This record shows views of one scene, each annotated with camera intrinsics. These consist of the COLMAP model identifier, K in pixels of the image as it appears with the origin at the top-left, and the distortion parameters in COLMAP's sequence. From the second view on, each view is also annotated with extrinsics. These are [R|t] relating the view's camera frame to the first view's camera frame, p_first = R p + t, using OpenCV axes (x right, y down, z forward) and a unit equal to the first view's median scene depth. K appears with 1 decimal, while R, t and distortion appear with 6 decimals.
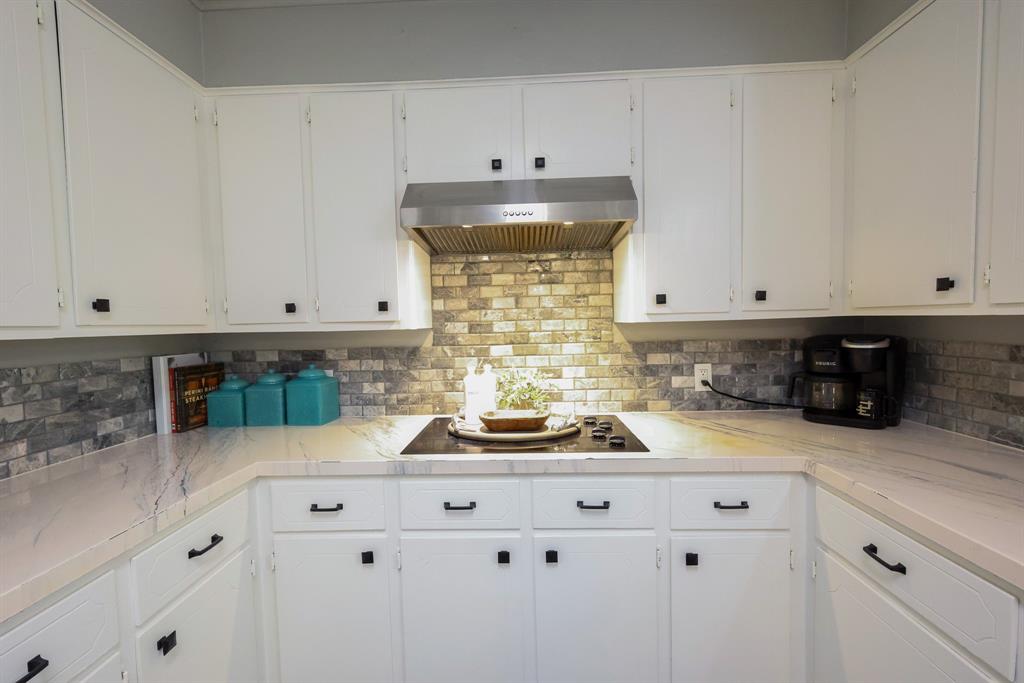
lens RADIAL K [[443.7, 0, 511.3], [0, 443.7, 340.9], [0, 0, 1]] dist [0.001801, -0.000153]
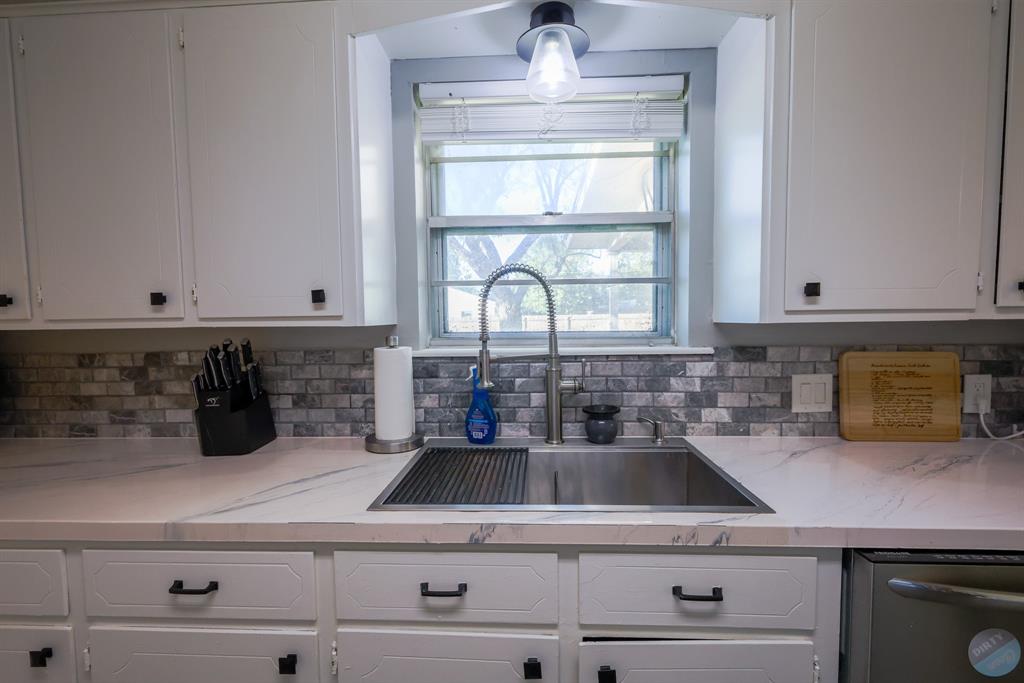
lens RADIAL K [[443.7, 0, 514.9], [0, 443.7, 343.5], [0, 0, 1]] dist [0.001801, -0.000153]
pose [[0.018564, -0.037859, 0.999111, -0.055171], [0.061779, 0.997417, 0.036647, 0.009204], [-0.997917, 0.061044, 0.020855, -0.198842]]
